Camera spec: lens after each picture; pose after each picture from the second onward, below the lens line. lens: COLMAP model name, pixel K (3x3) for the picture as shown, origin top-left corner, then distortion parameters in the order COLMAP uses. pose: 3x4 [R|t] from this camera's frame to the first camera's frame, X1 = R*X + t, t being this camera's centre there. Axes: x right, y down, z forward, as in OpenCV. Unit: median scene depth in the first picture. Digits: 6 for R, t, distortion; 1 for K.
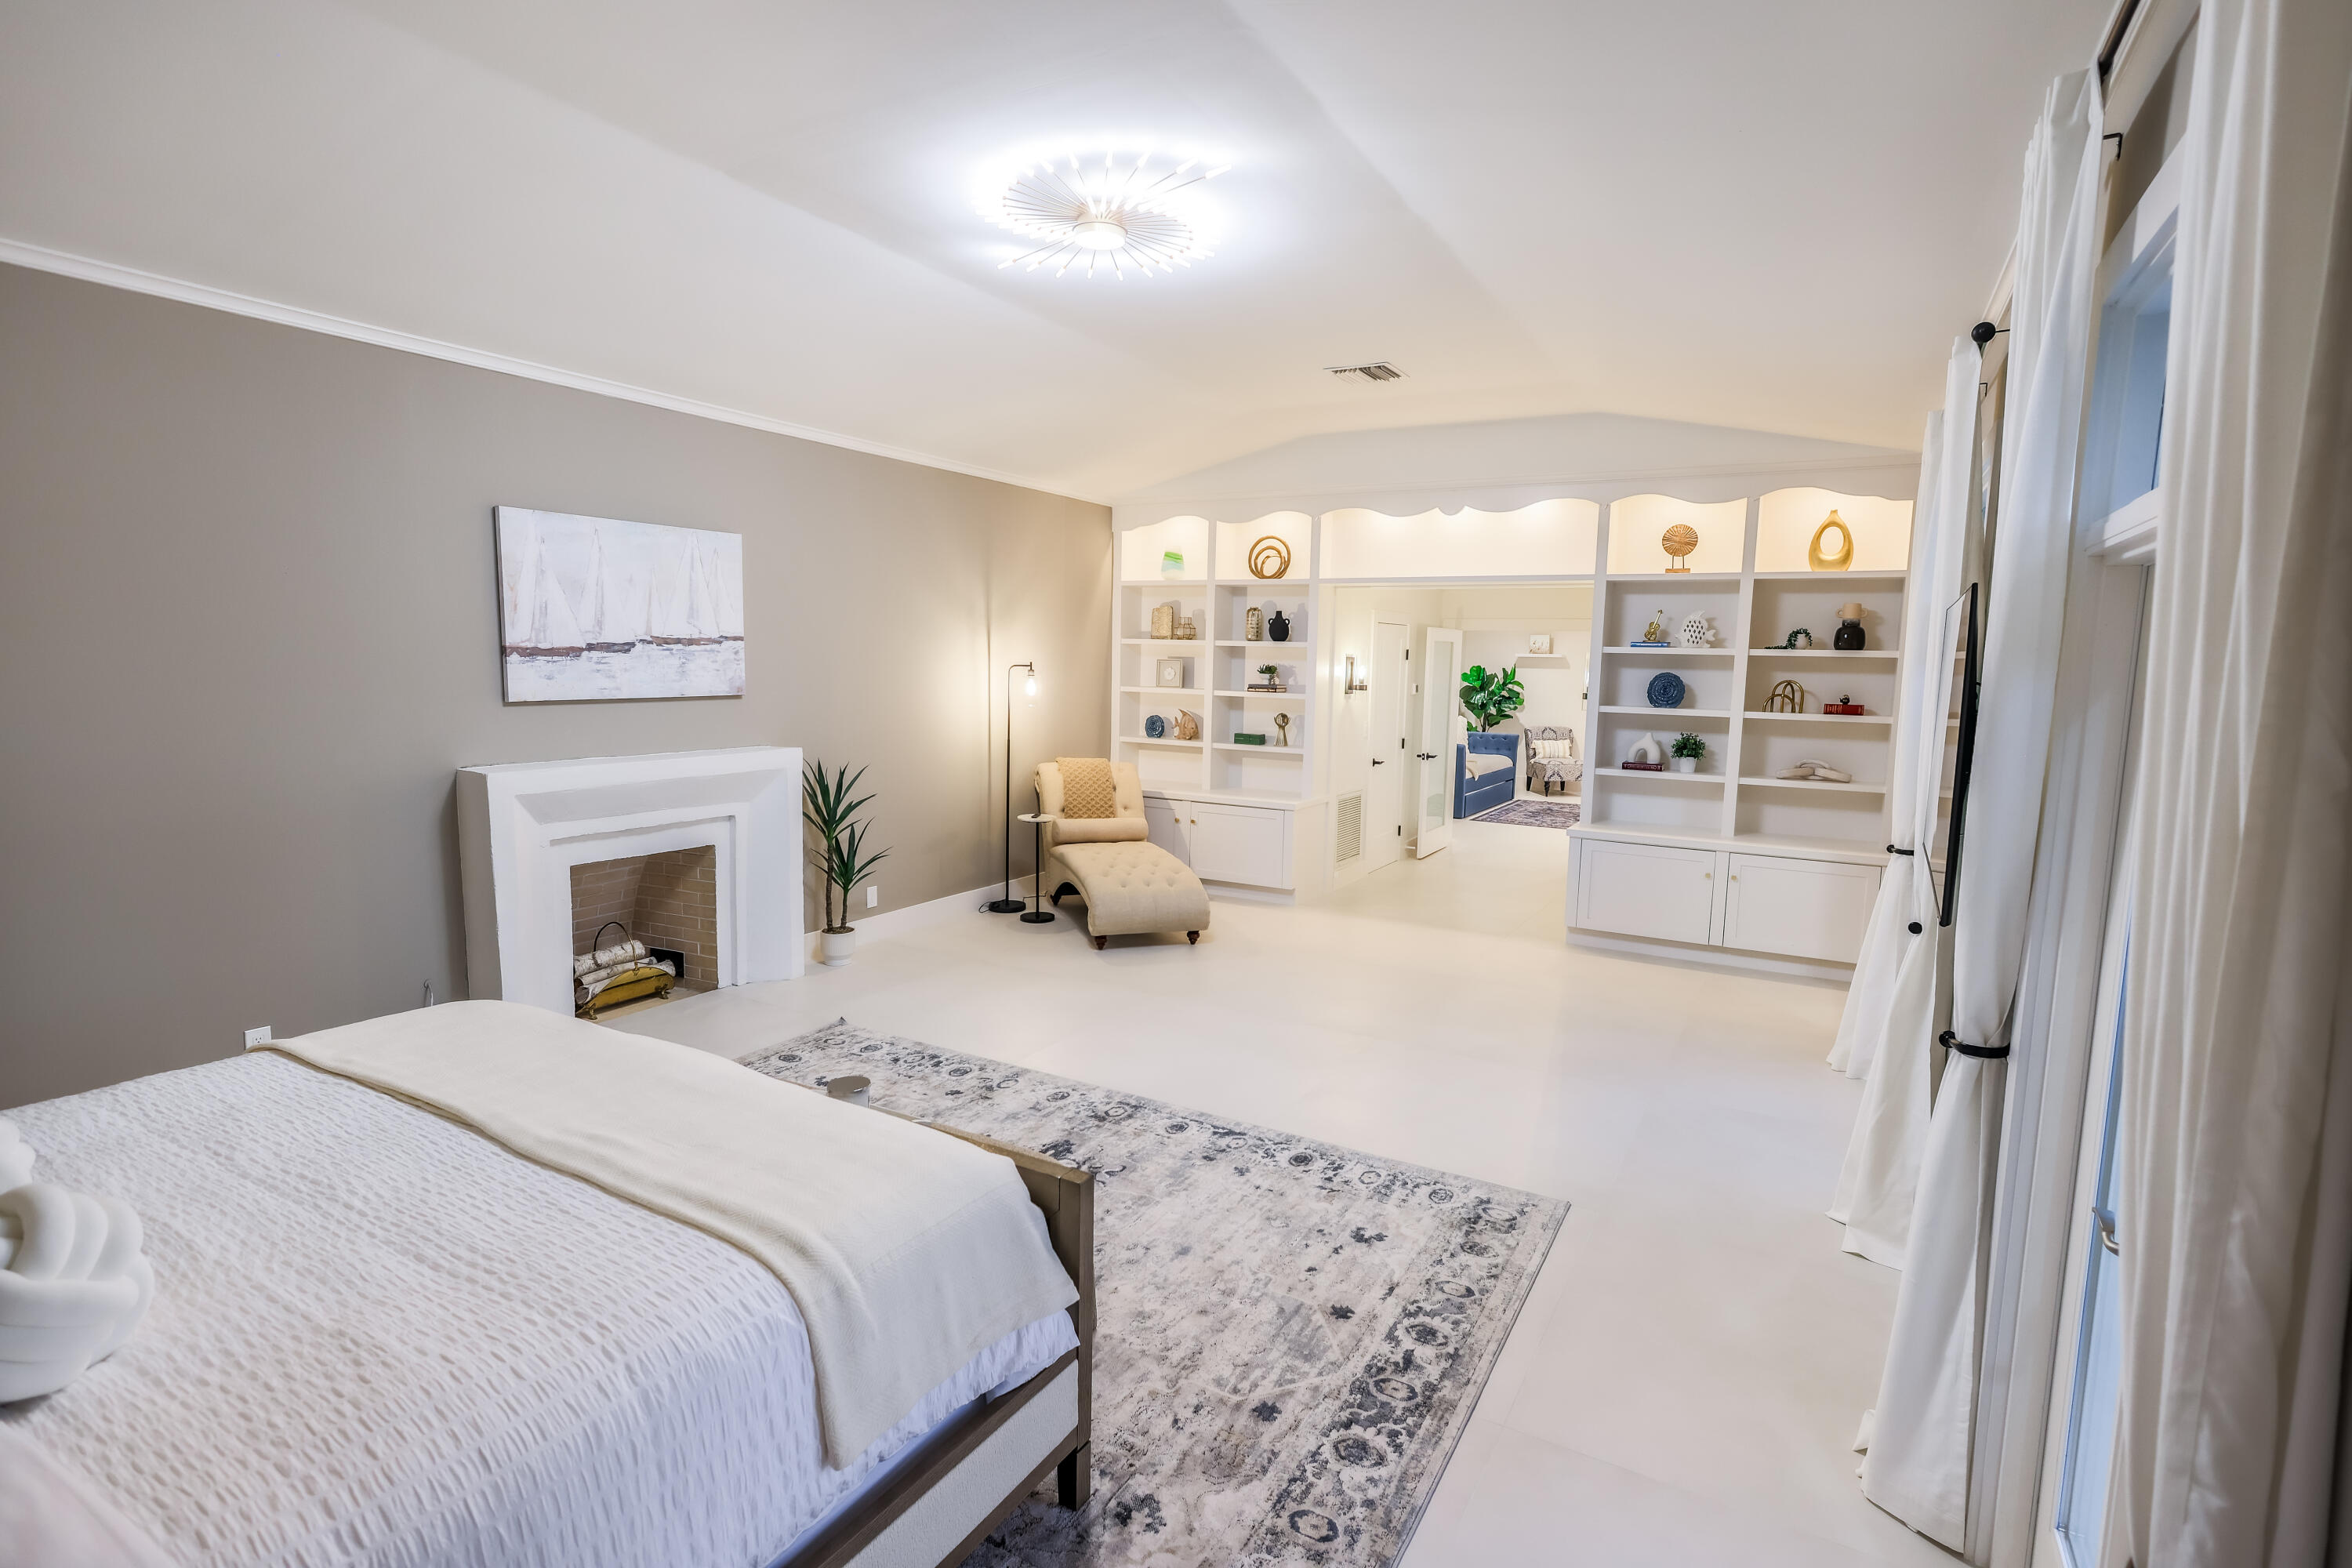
lens RADIAL K [[1145.2, 0, 1176.7], [0, 1145.2, 776.3], [0, 0, 1]] dist [0.001360, 0.000622]
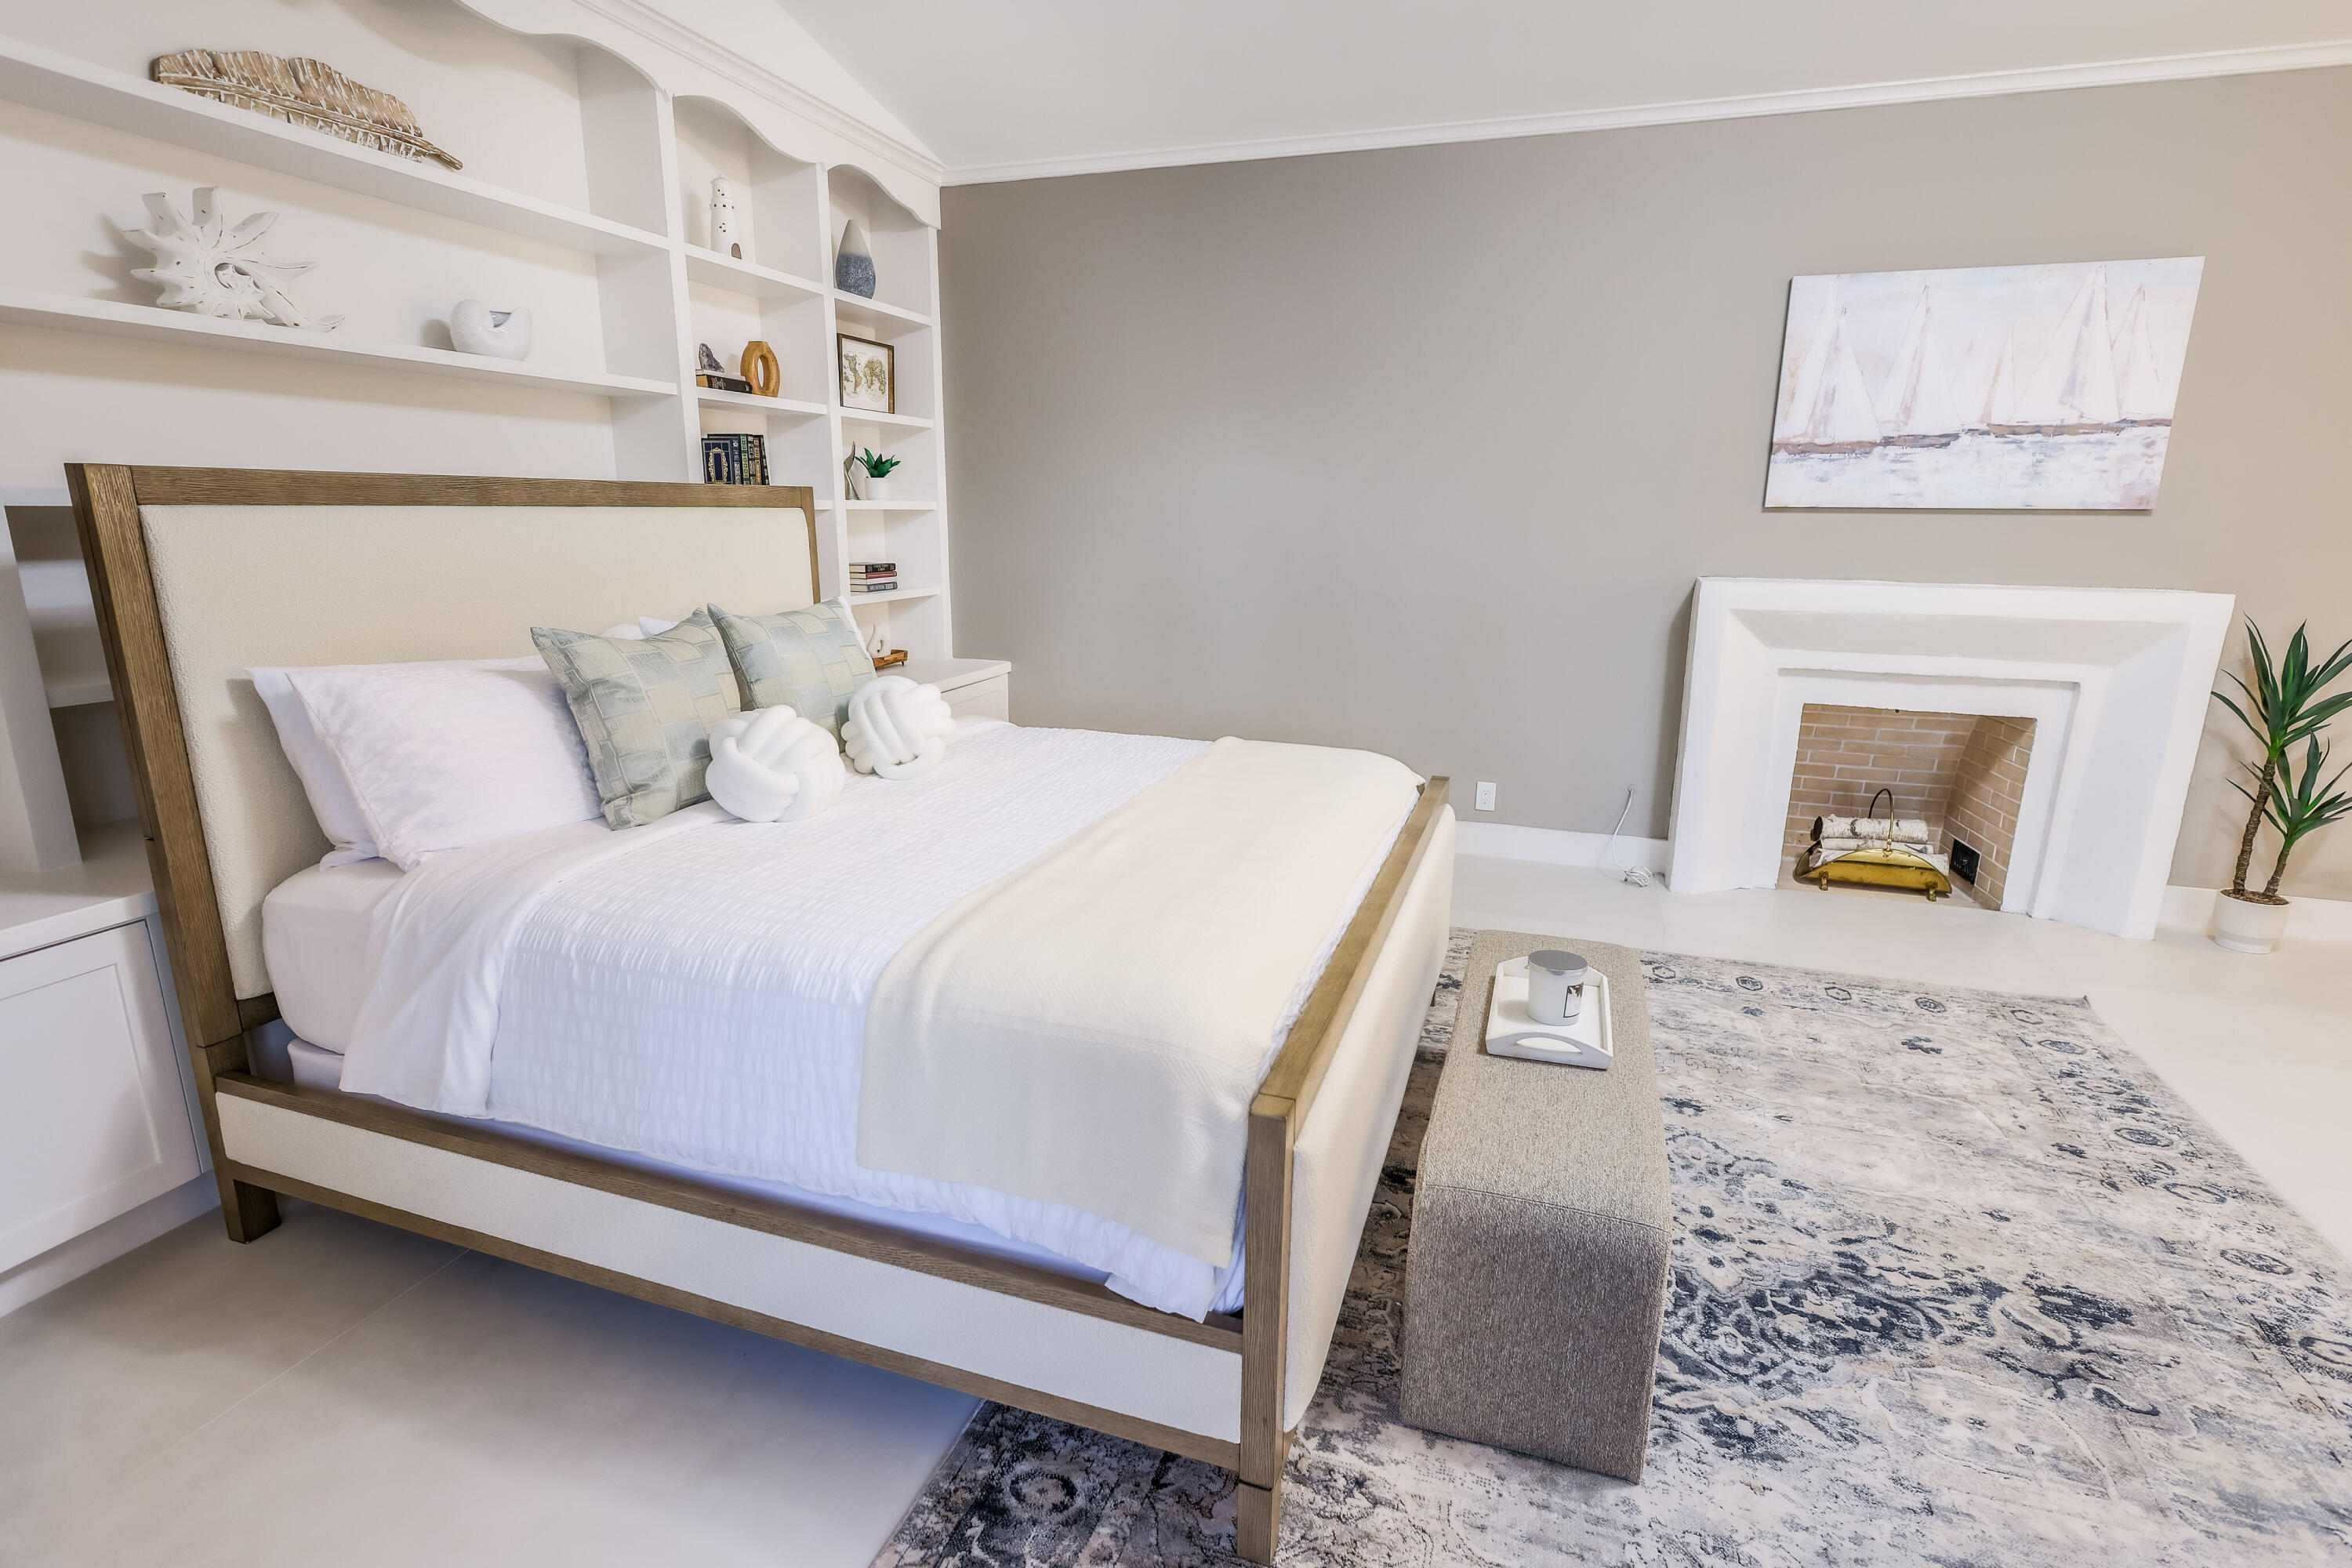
lens RADIAL K [[1145.2, 0, 1184.7], [0, 1145.2, 782.7], [0, 0, 1]] dist [0.001360, 0.000622]
pose [[0.198789, 0.210370, -0.957198, 0.188598], [-0.111608, 0.975196, 0.191147, 0.020313], [0.973666, 0.068833, 0.217338, 0.311636]]
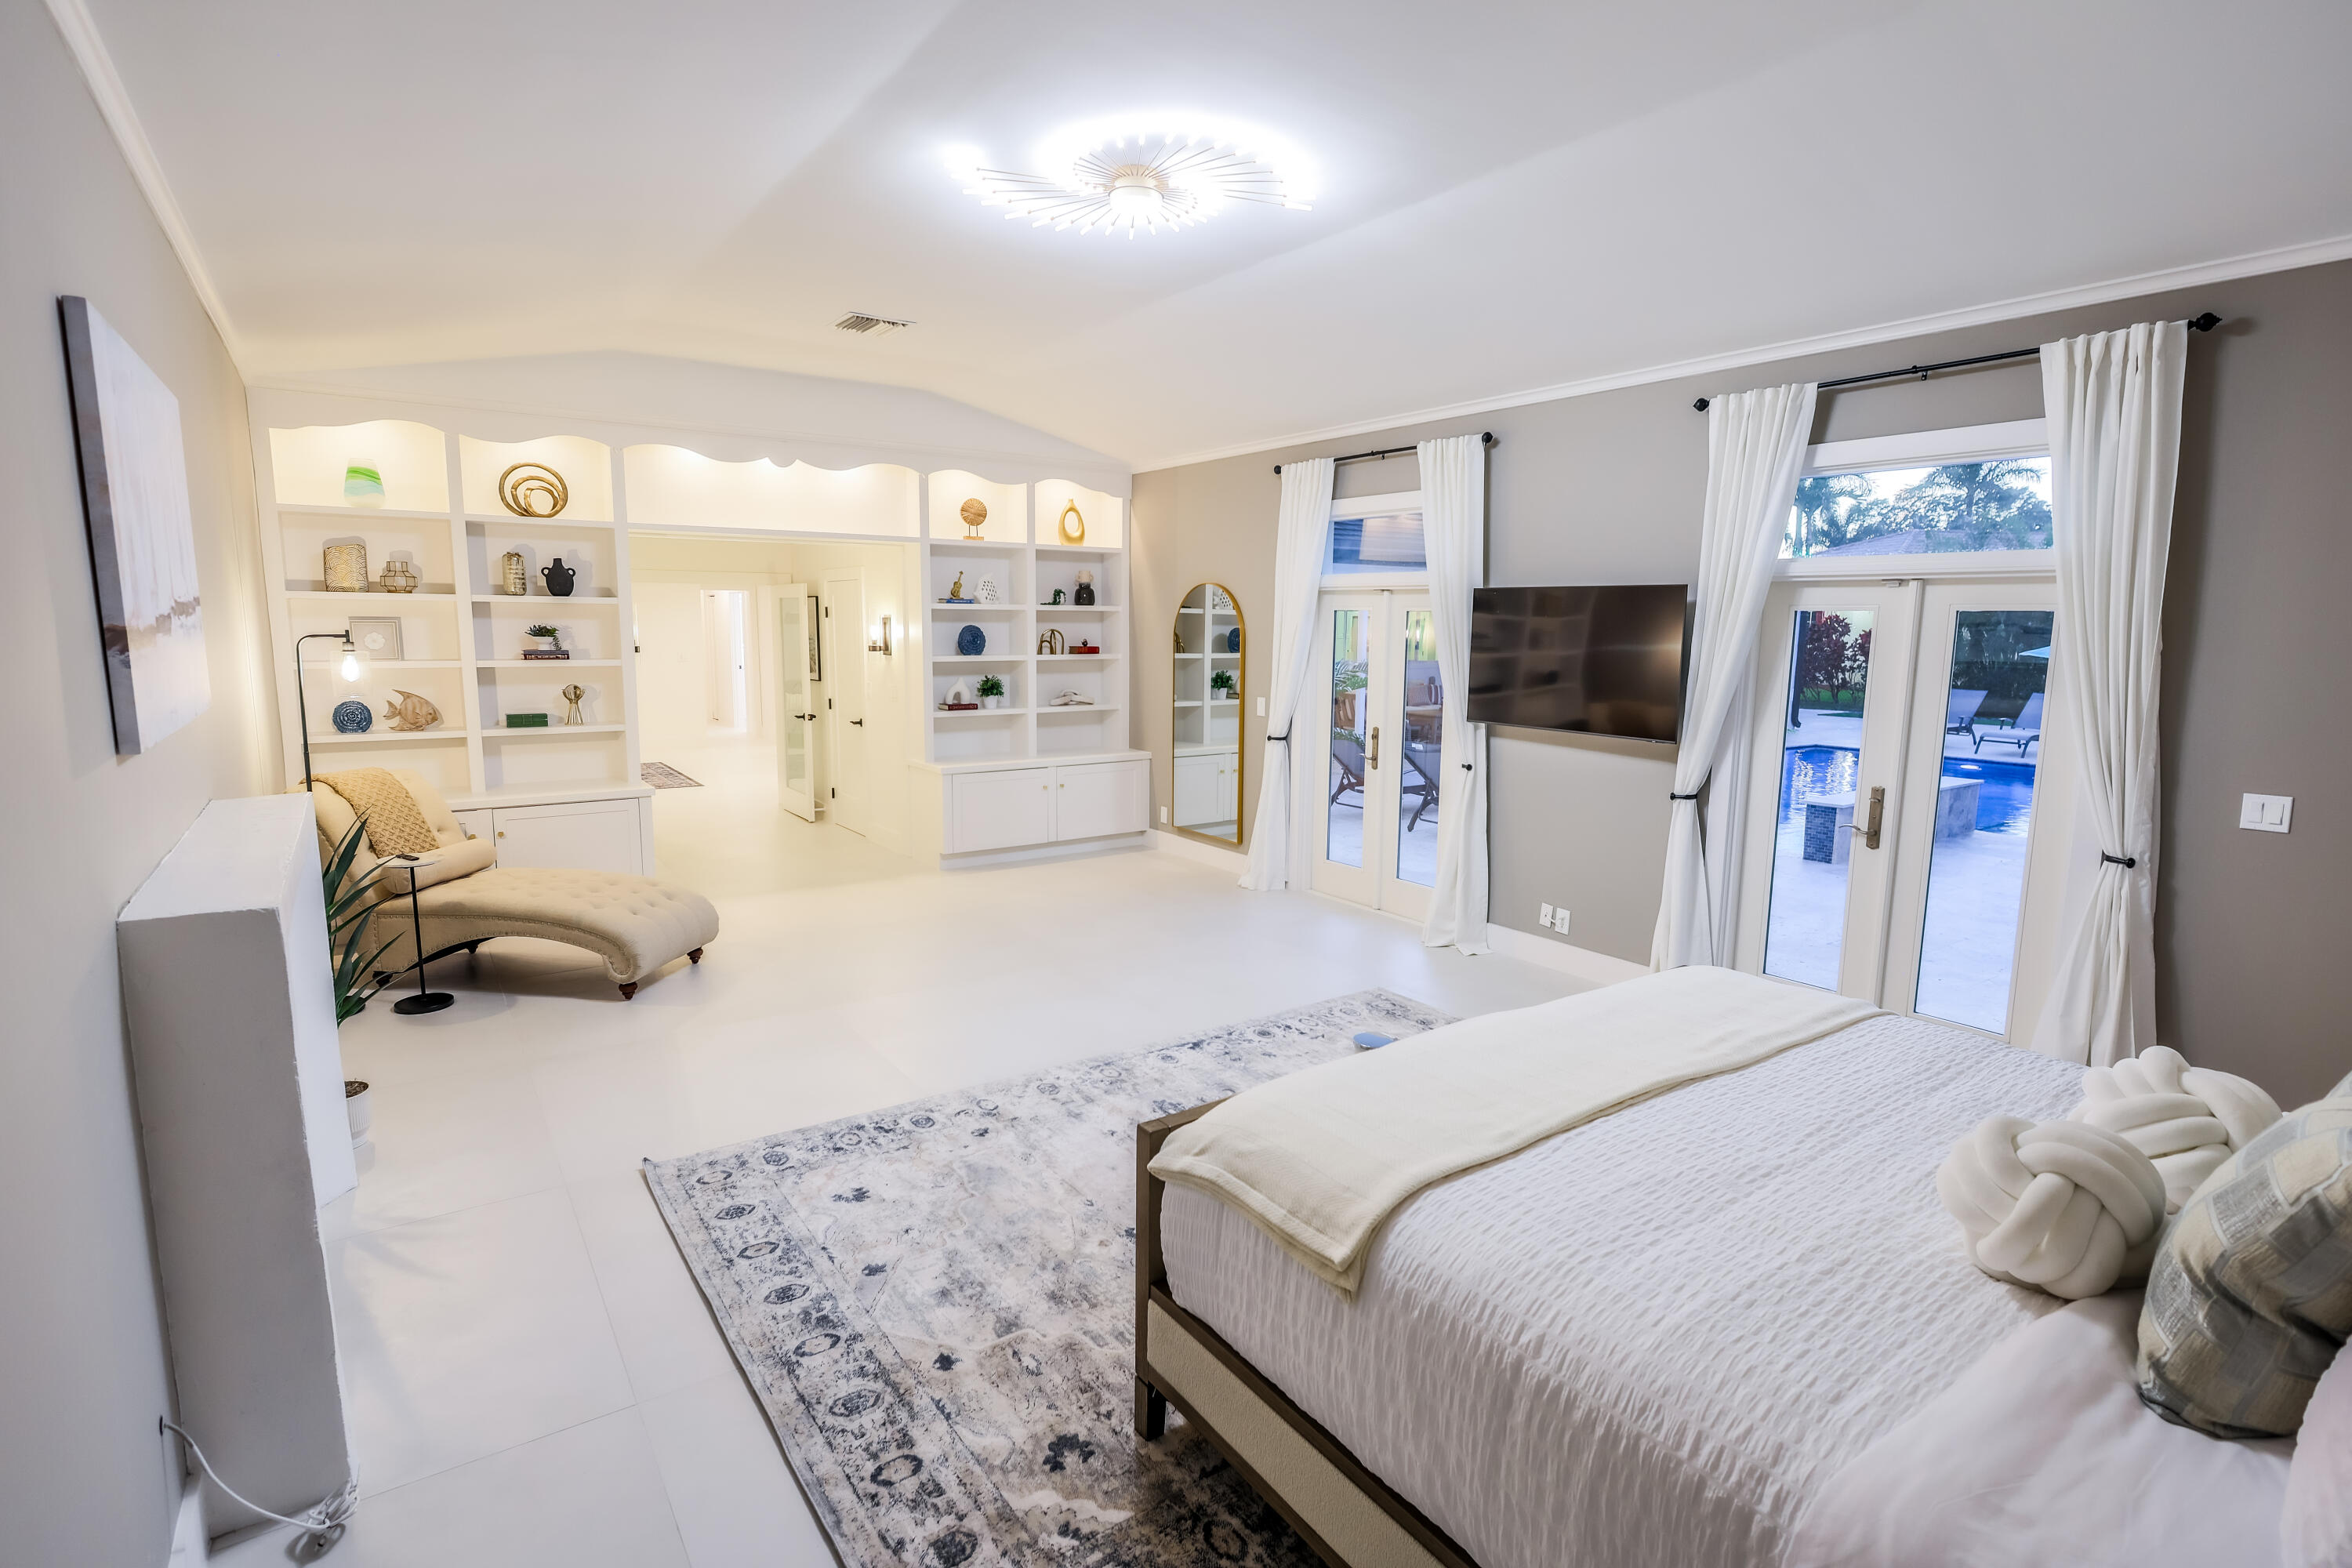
lens RADIAL K [[1145.2, 0, 1185.0], [0, 1145.2, 780.2], [0, 0, 1]] dist [0.001360, 0.000622]
pose [[0.418356, -0.144008, 0.896794, -0.668447], [0.095998, 0.988831, 0.114004, -0.055463], [-0.903196, 0.038396, 0.427508, 0.366137]]
